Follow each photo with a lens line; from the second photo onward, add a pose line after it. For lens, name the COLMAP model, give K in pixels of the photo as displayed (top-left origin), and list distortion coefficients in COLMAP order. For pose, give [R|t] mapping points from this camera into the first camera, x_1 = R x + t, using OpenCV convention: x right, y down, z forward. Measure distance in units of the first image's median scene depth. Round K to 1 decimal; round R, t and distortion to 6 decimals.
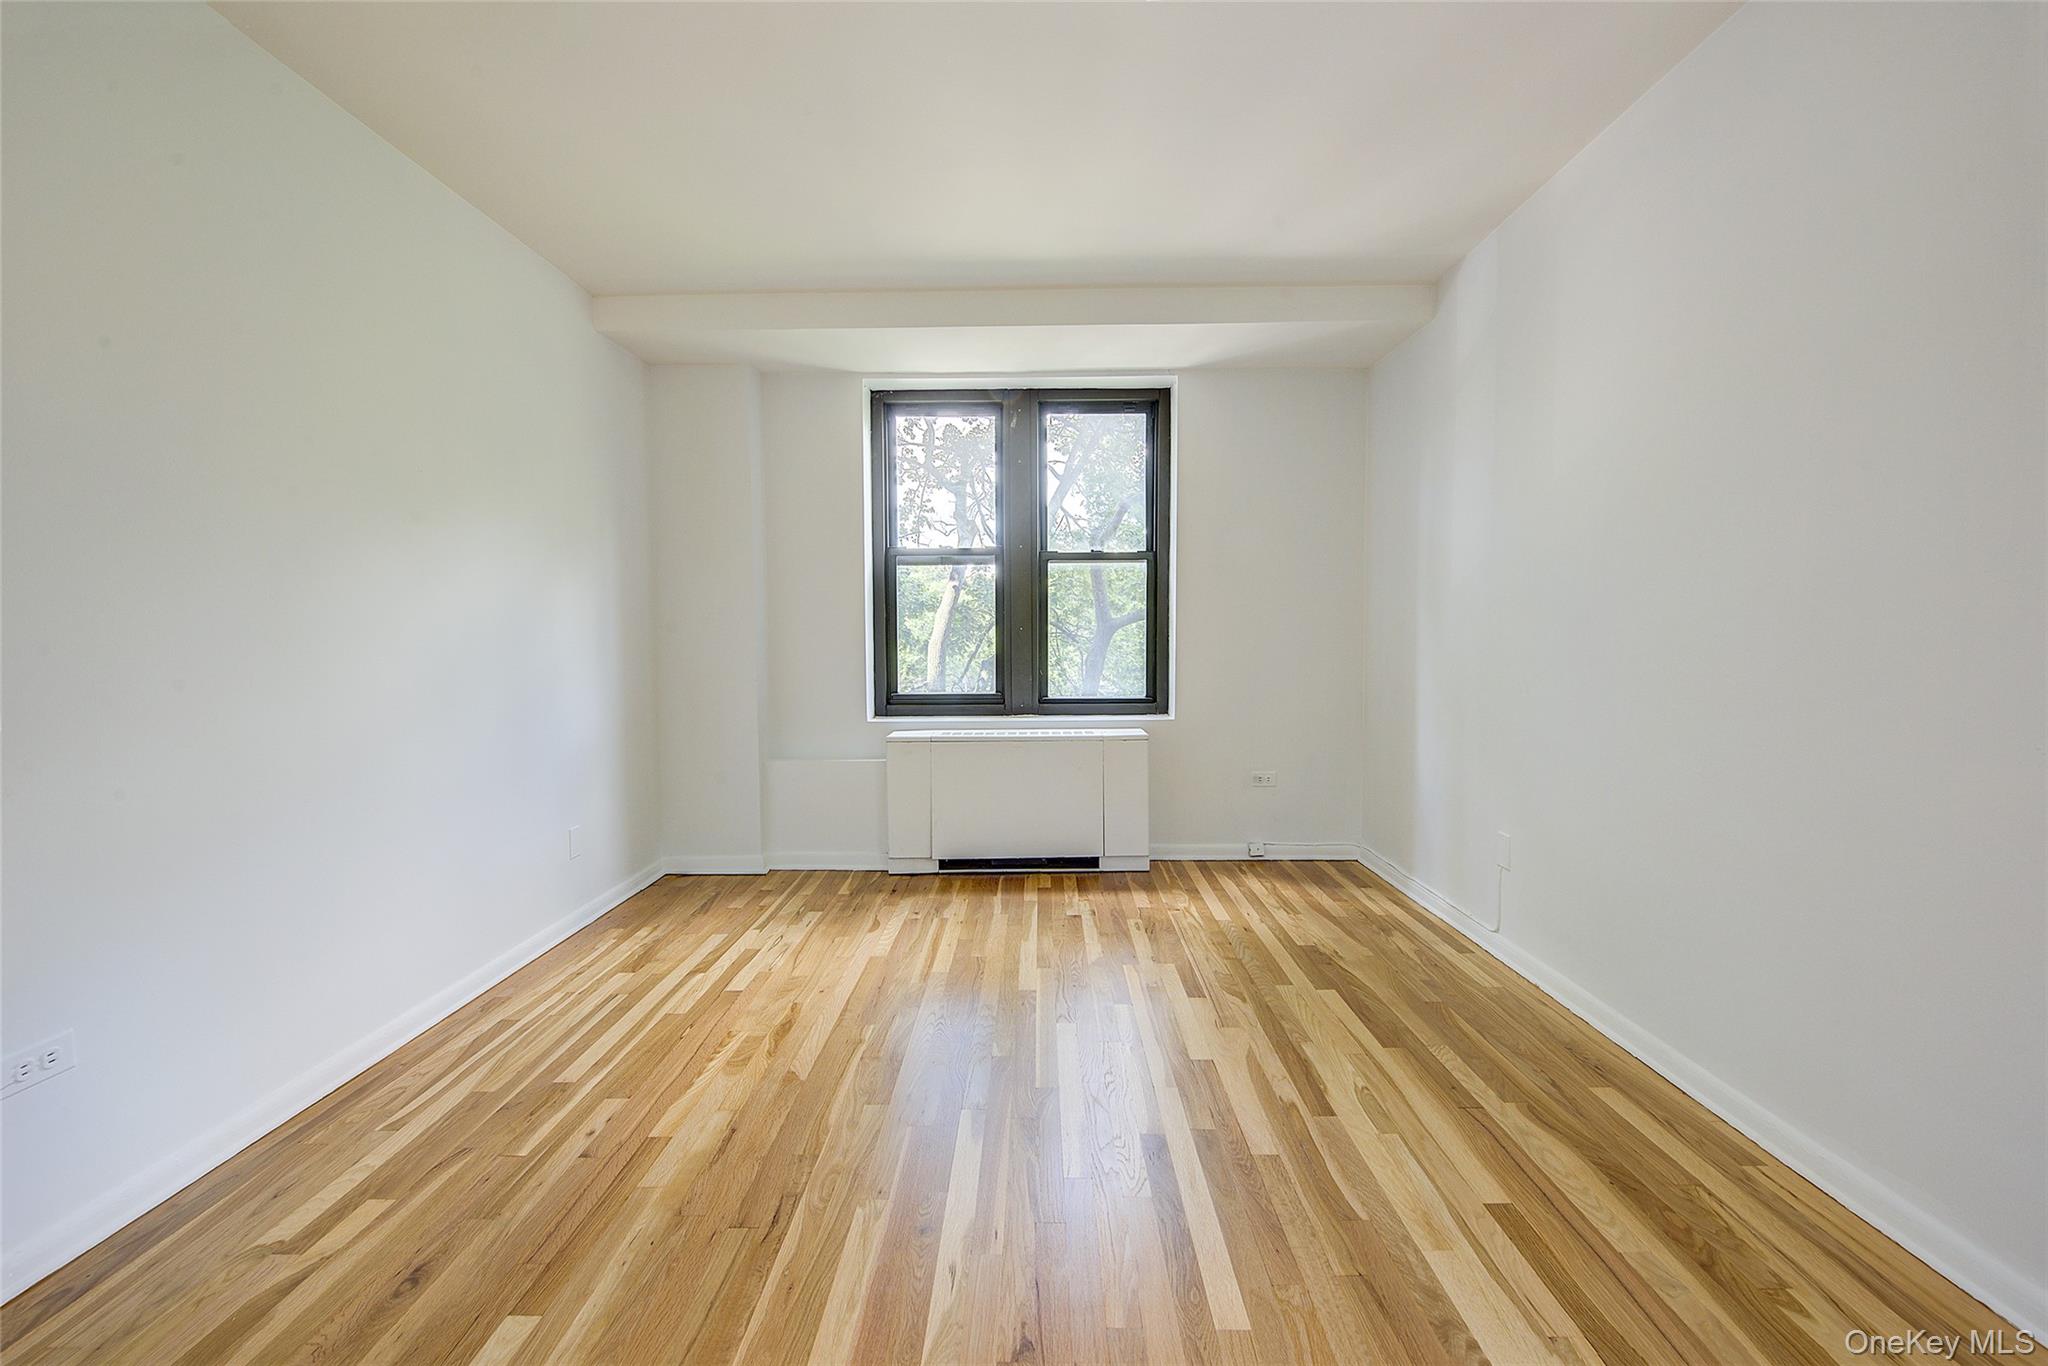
lens RADIAL K [[813.7, 0, 1026.9], [0, 813.7, 679.0], [0, 0, 1]] dist [0.002895, -0.002926]
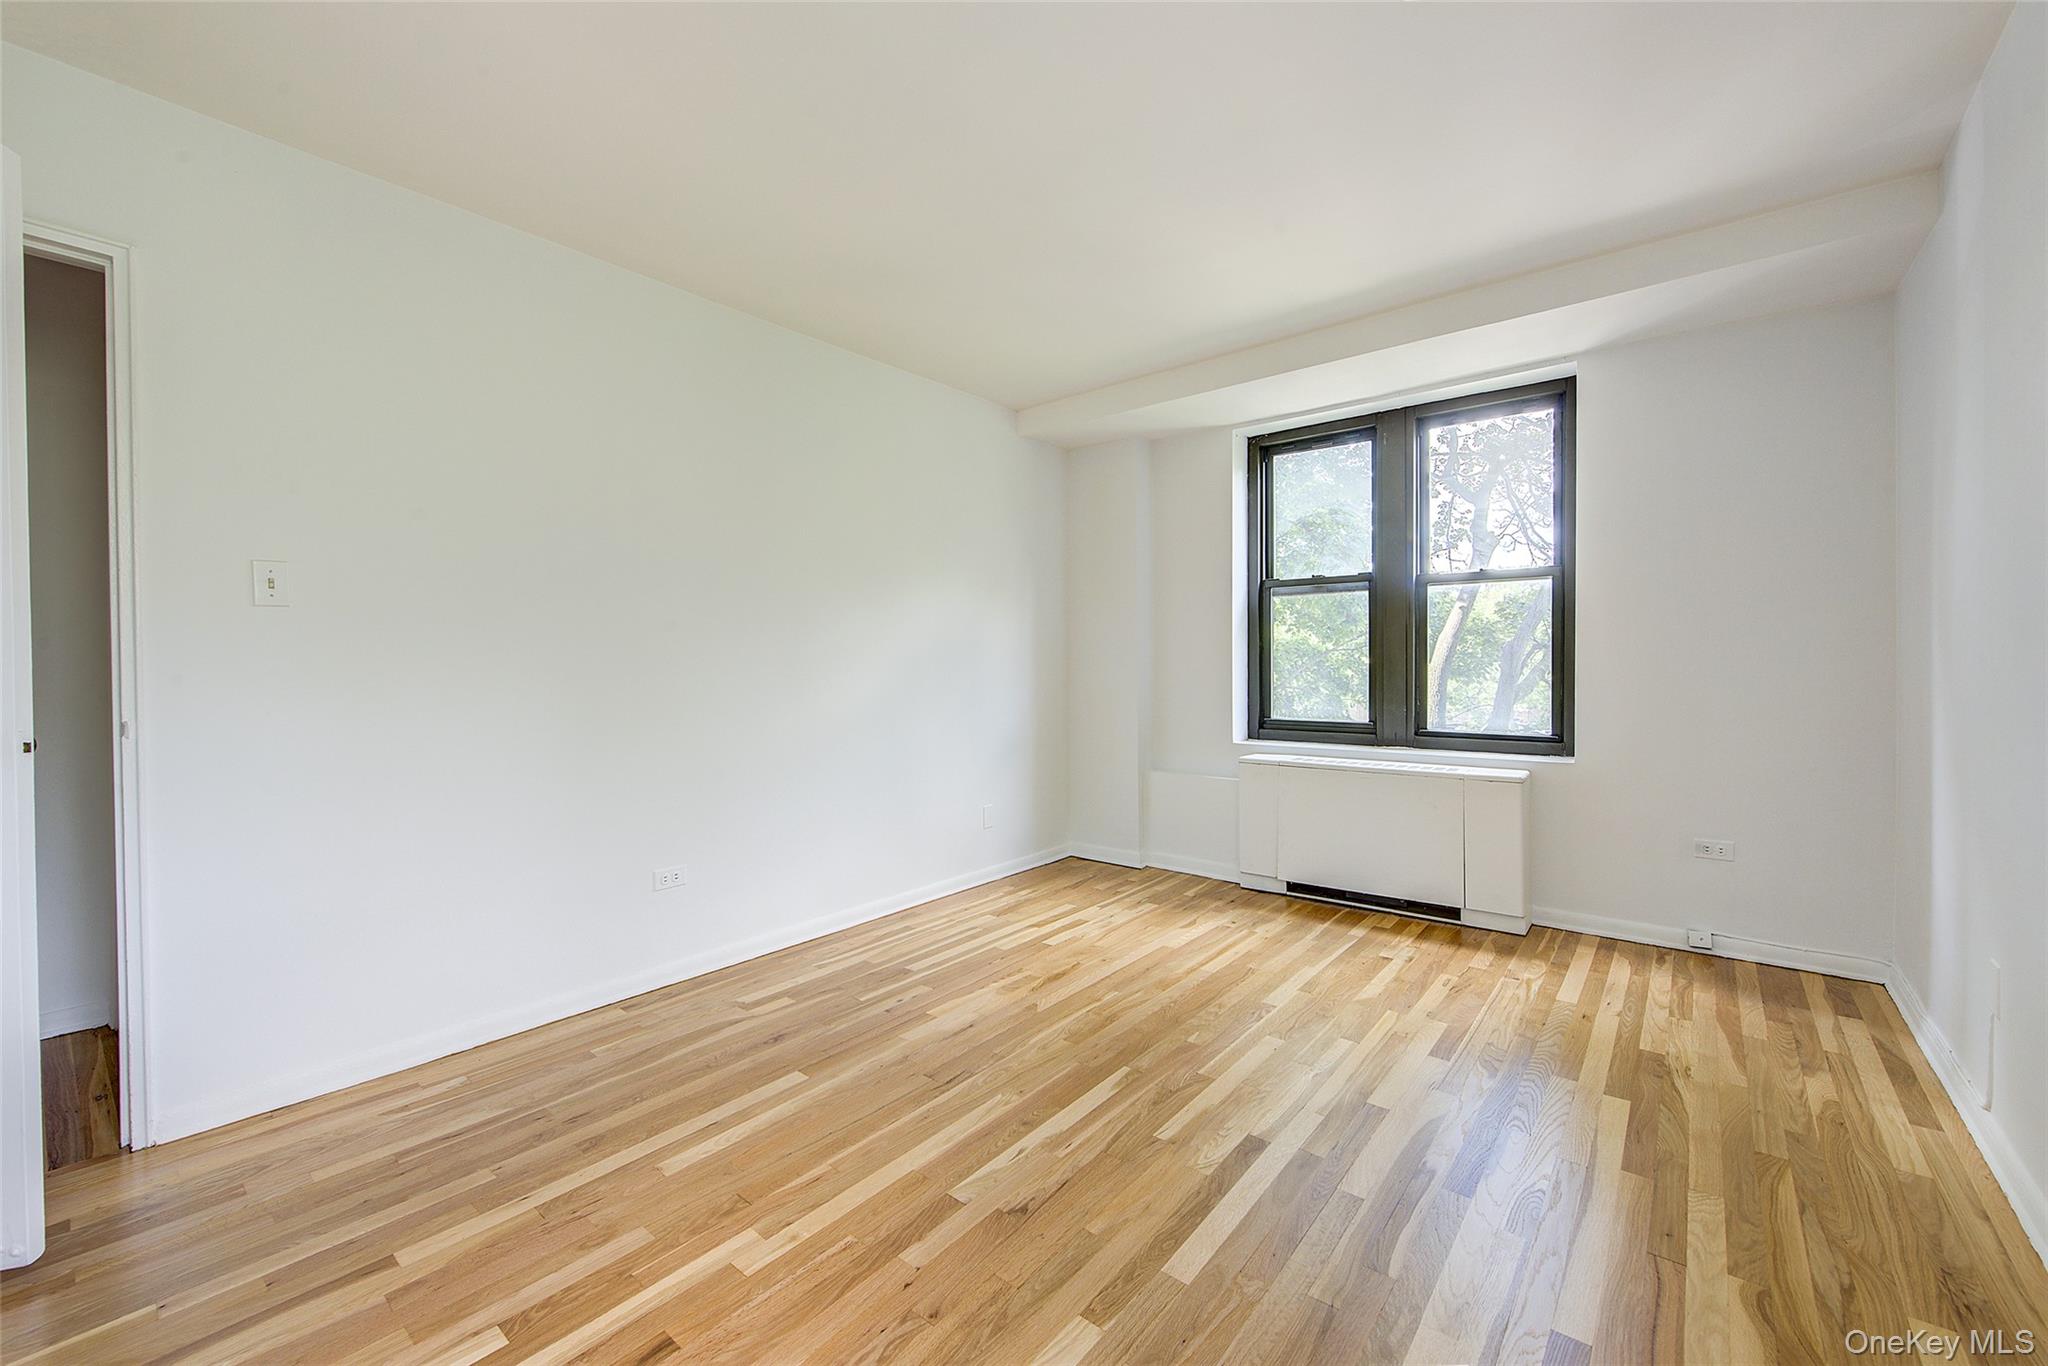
lens RADIAL K [[813.7, 0, 1027.9], [0, 813.7, 669.8], [0, 0, 1]] dist [0.002895, -0.002926]
pose [[0.781882, 0.006290, -0.623395, 0.322416], [-0.032593, 0.998994, -0.030799, -0.002938], [0.622574, 0.044399, 0.781300, -0.021888]]
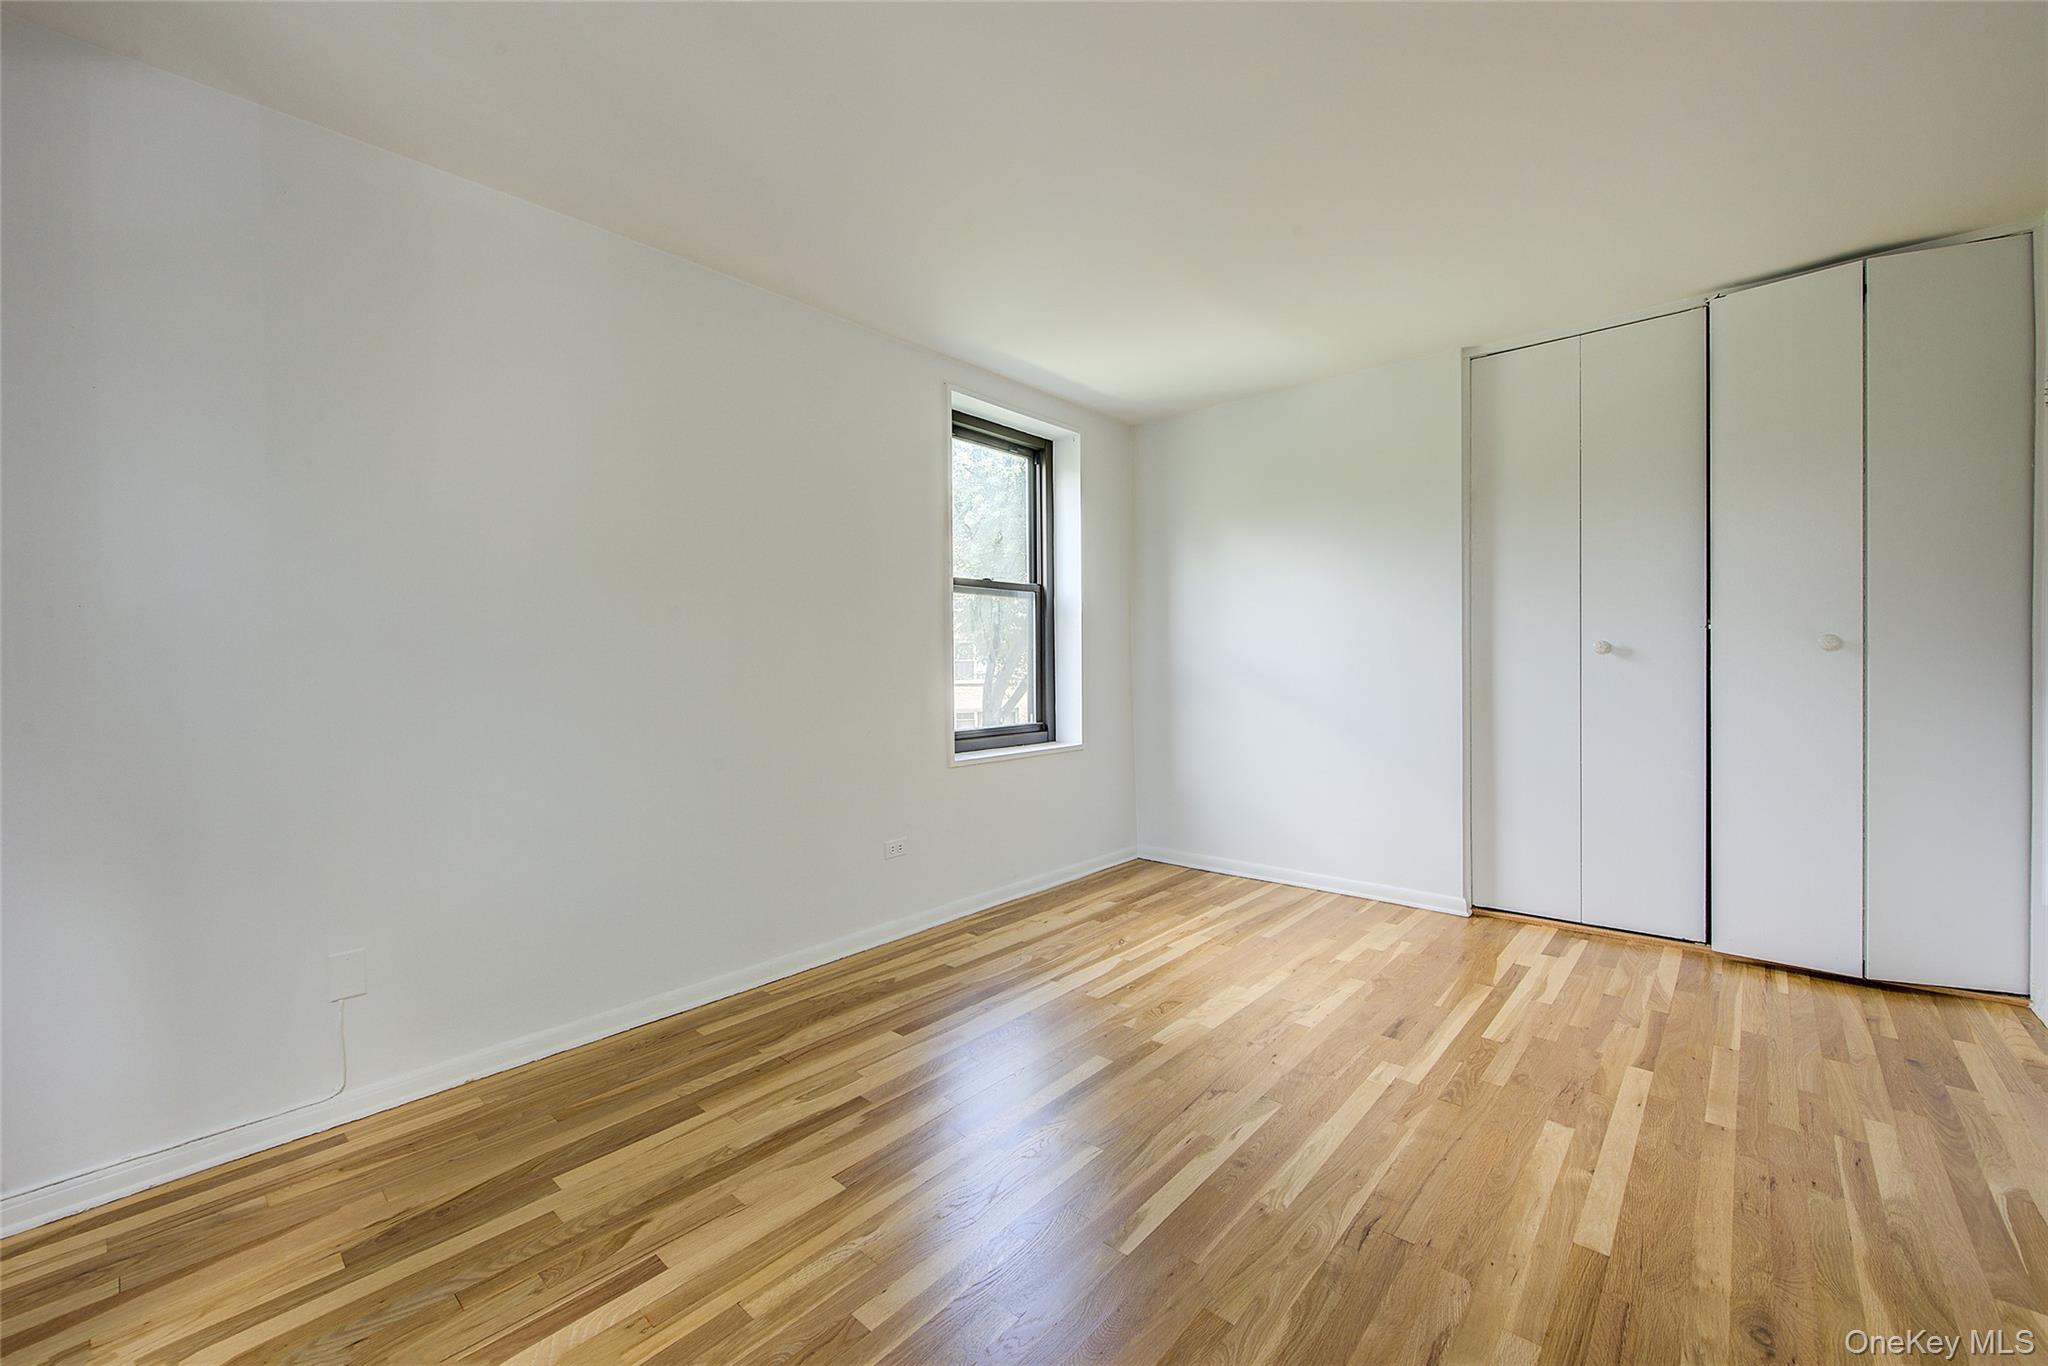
lens RADIAL K [[813.7, 0, 1034.0], [0, 813.7, 678.0], [0, 0, 1]] dist [0.002895, -0.002926]
pose [[-0.760519, 0.007047, 0.649278, -0.320815], [0.055201, 0.997023, 0.053838, -0.055711], [-0.646965, 0.076786, -0.758644, 0.968007]]
